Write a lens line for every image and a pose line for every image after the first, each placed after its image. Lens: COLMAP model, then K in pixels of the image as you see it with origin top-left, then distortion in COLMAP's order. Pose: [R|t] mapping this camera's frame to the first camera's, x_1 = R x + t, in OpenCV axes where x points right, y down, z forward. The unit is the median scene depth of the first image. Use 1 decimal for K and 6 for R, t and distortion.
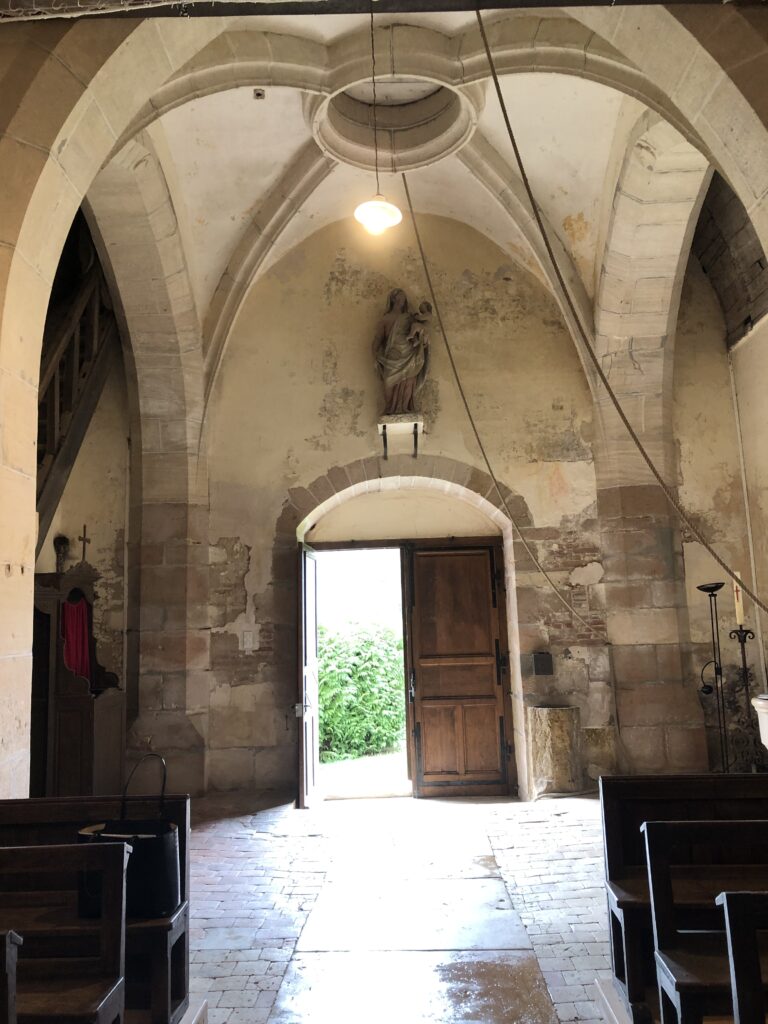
lens RADIAL K [[831.0, 0, 384.1], [0, 831.0, 512.5], [0, 0, 1]] dist [0.030906, -0.032291]
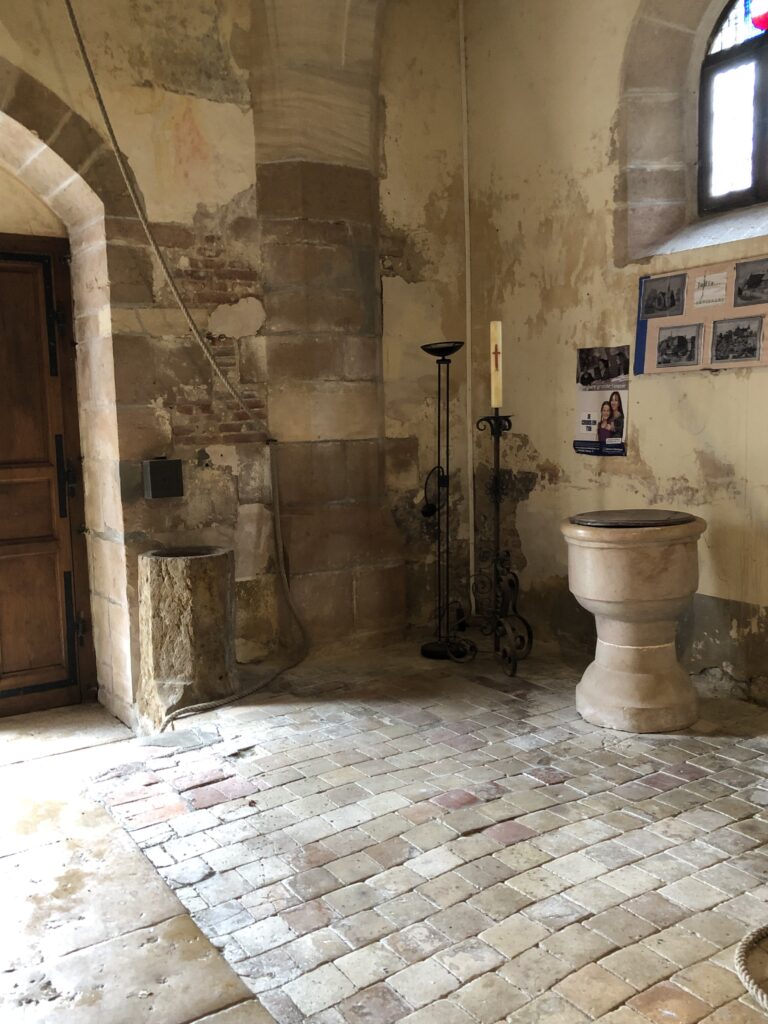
lens RADIAL K [[925.4, 0, 382.1], [0, 925.4, 516.6], [0, 0, 1]] dist [0.030855, -0.020410]
pose [[0.824403, -0.052776, 0.563537, -0.036162], [-0.077579, 0.975710, 0.204867, 0.068952], [-0.560661, -0.212612, 0.800285, 0.415128]]
